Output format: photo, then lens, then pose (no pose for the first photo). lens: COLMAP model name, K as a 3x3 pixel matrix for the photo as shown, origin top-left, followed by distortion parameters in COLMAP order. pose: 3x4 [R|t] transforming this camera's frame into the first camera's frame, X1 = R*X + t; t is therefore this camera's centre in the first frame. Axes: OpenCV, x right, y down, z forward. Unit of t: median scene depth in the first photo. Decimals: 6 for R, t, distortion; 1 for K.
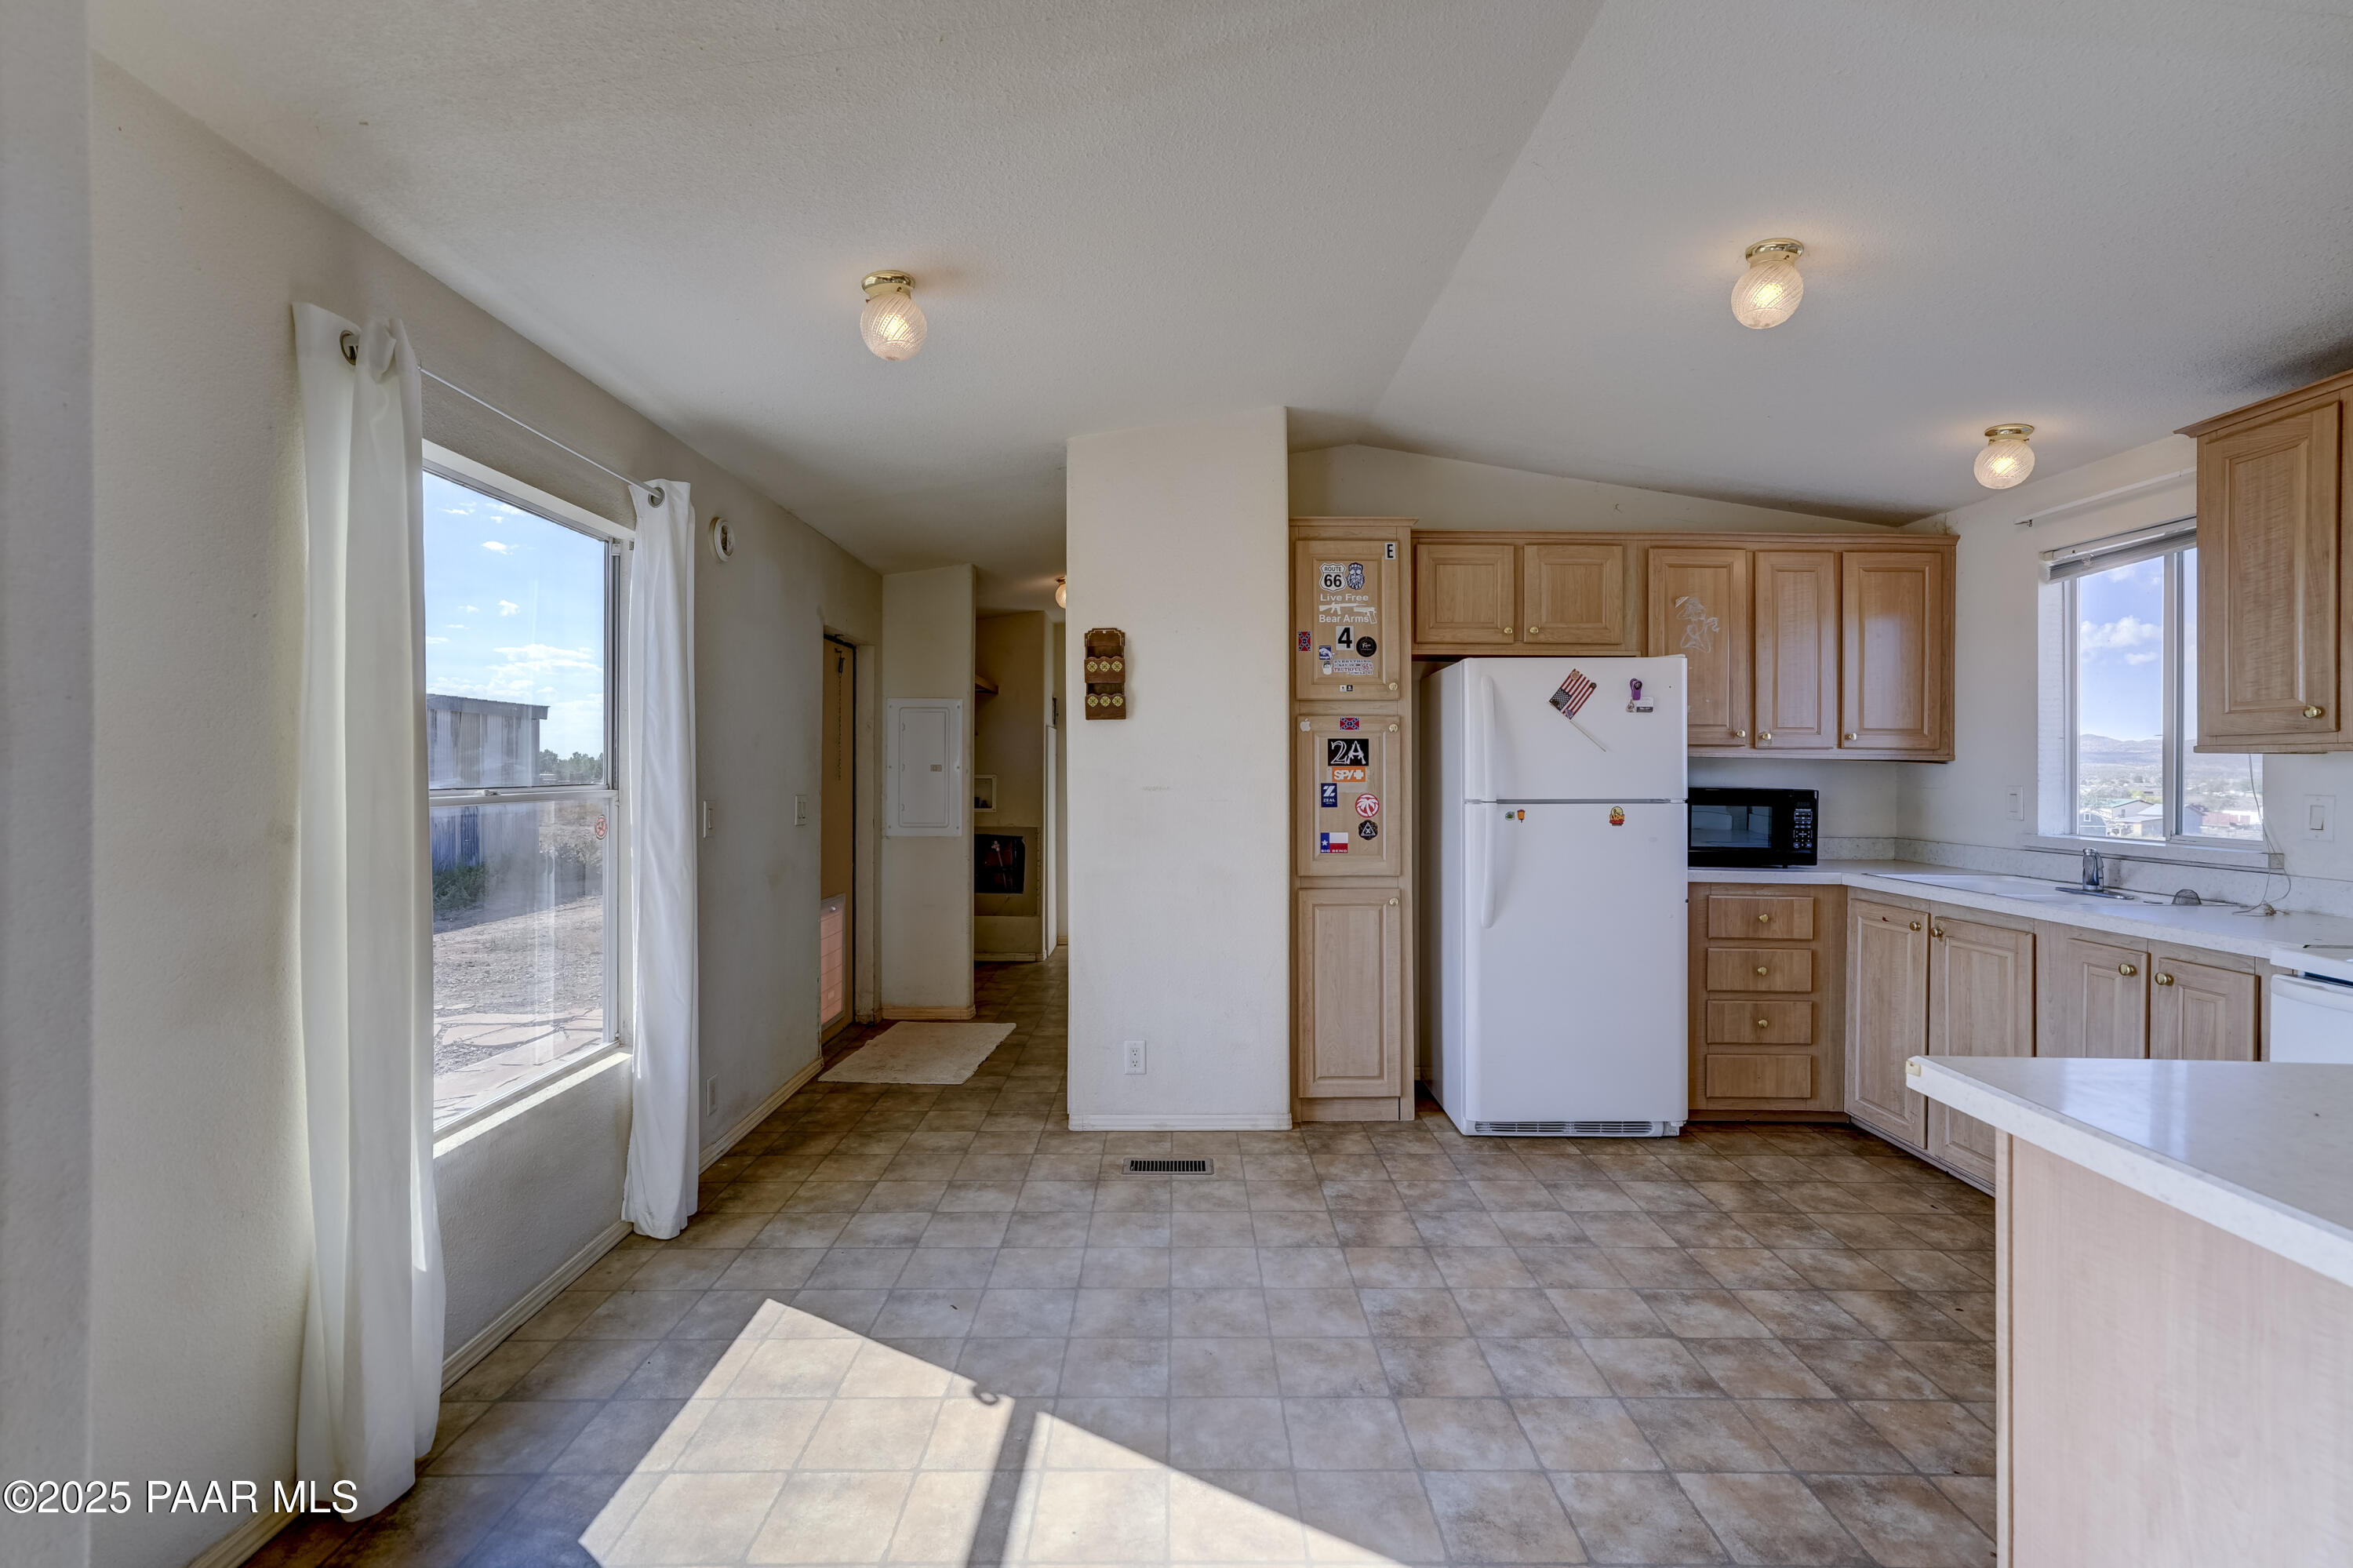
lens RADIAL K [[1073.7, 0, 1183.2], [0, 1073.7, 764.0], [0, 0, 1]] dist [-0.025698, 0.023464]
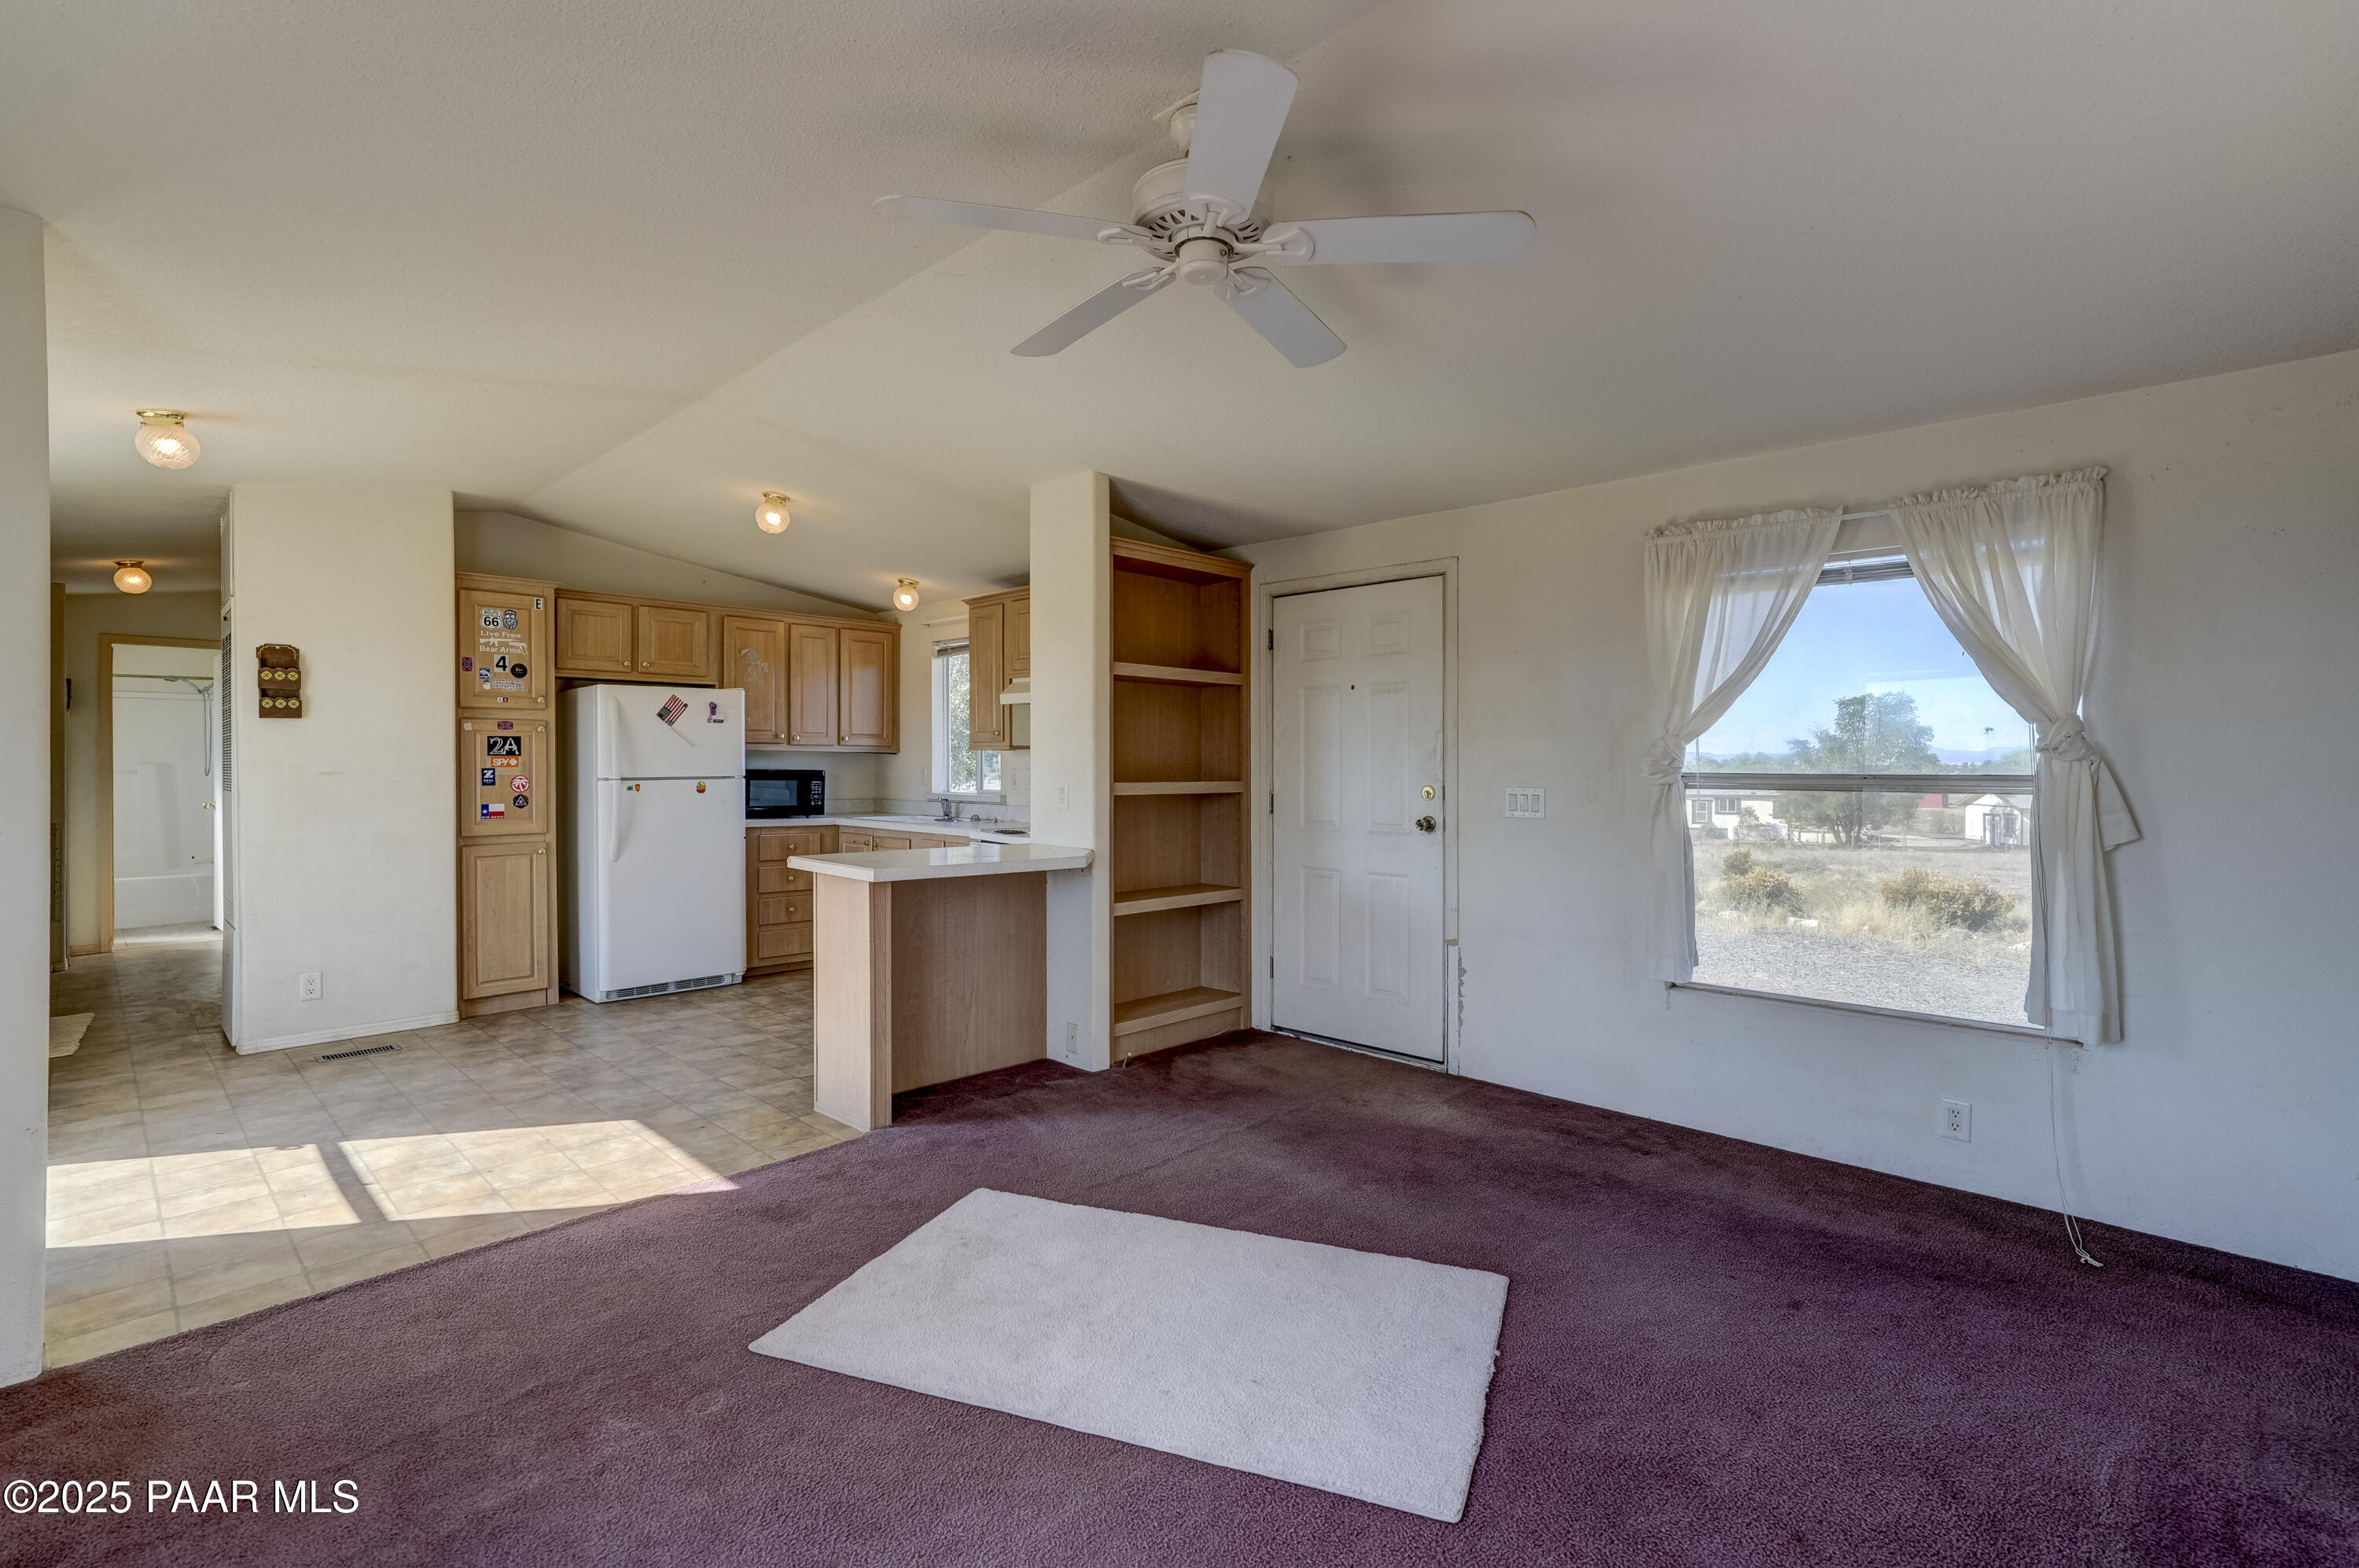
lens RADIAL K [[1076.4, 0, 1186.2], [0, 1076.4, 763.9], [0, 0, 1]] dist [-0.025698, 0.023464]
pose [[0.704610, -0.004975, 0.709577, -0.209169], [-0.002892, 0.999947, 0.009883, -0.003841], [-0.709589, -0.009015, 0.704559, -0.610066]]
